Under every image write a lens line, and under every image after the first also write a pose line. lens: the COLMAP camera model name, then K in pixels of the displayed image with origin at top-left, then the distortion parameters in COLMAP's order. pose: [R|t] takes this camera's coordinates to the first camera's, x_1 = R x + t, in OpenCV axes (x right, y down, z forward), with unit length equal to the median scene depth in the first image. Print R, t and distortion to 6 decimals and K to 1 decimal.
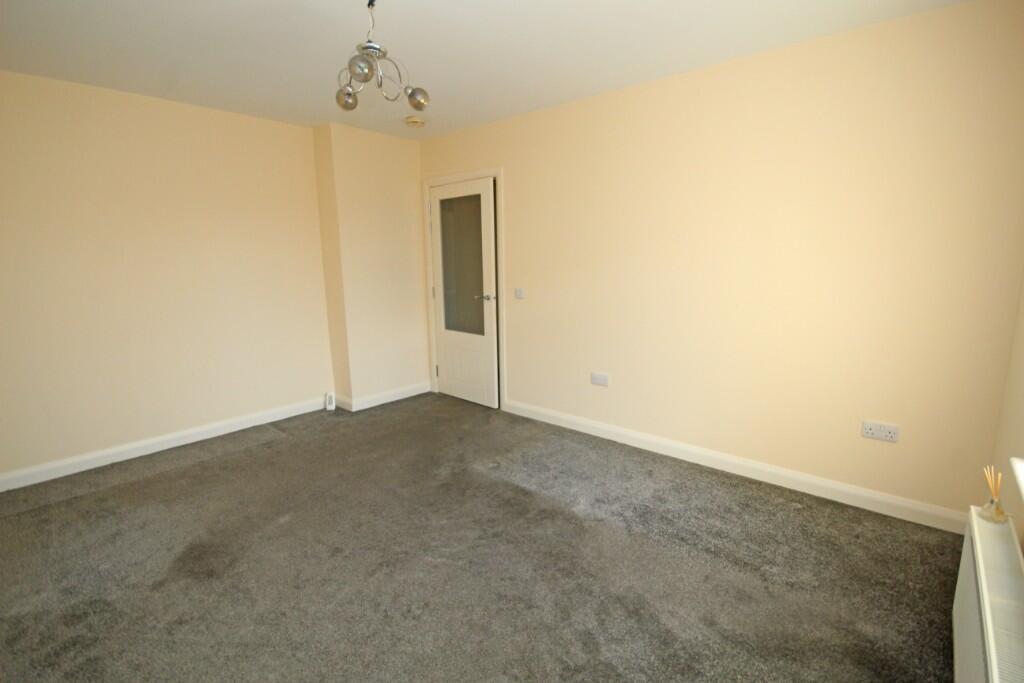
lens RADIAL K [[470.2, 0, 517.0], [0, 470.2, 341.9], [0, 0, 1]] dist [-0.013485, -0.001528]
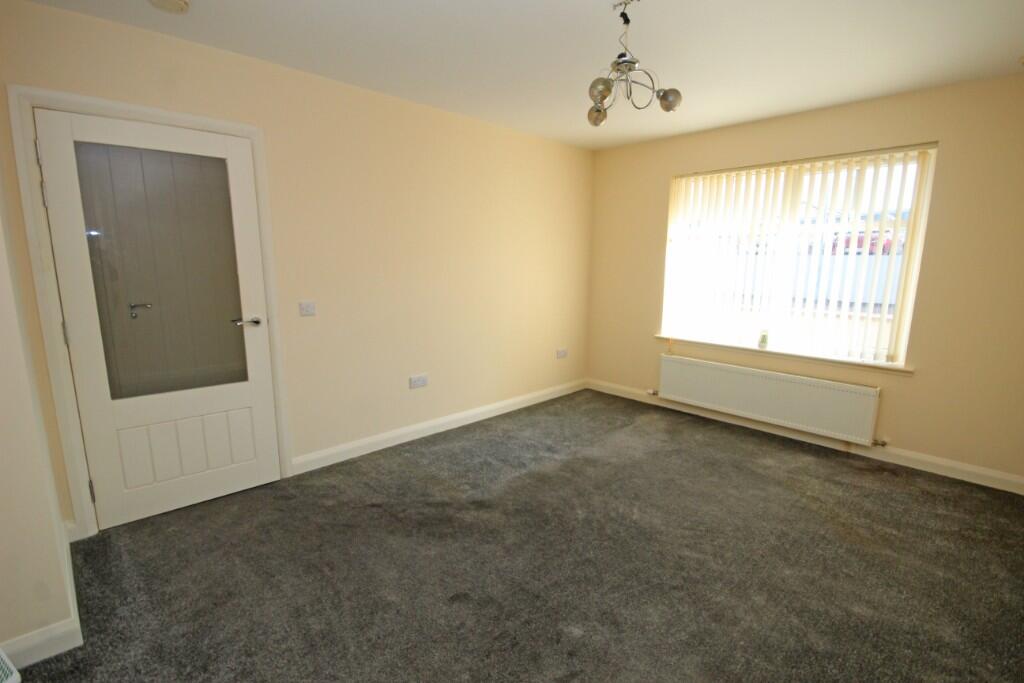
lens RADIAL K [[470.2, 0, 518.6], [0, 470.2, 341.4], [0, 0, 1]] dist [-0.013485, -0.001528]
pose [[0.091432, -0.161282, 0.982664, -0.846306], [0.173008, 0.974363, 0.143822, -0.121972], [-0.980667, 0.156859, 0.116991, 0.701283]]
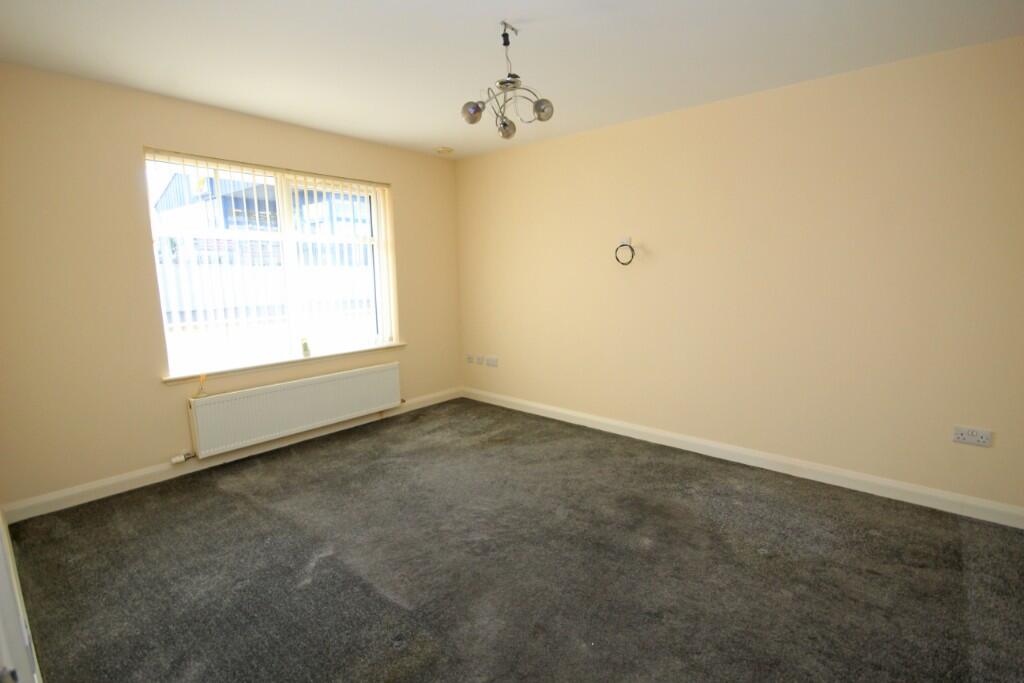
lens RADIAL K [[470.2, 0, 516.0], [0, 470.2, 346.1], [0, 0, 1]] dist [-0.013485, -0.001528]
pose [[-0.999850, 0.017128, -0.002386, -0.182565], [0.015327, 0.941563, 0.336487, -0.236373], [0.008010, 0.336400, -0.941685, 1.316393]]
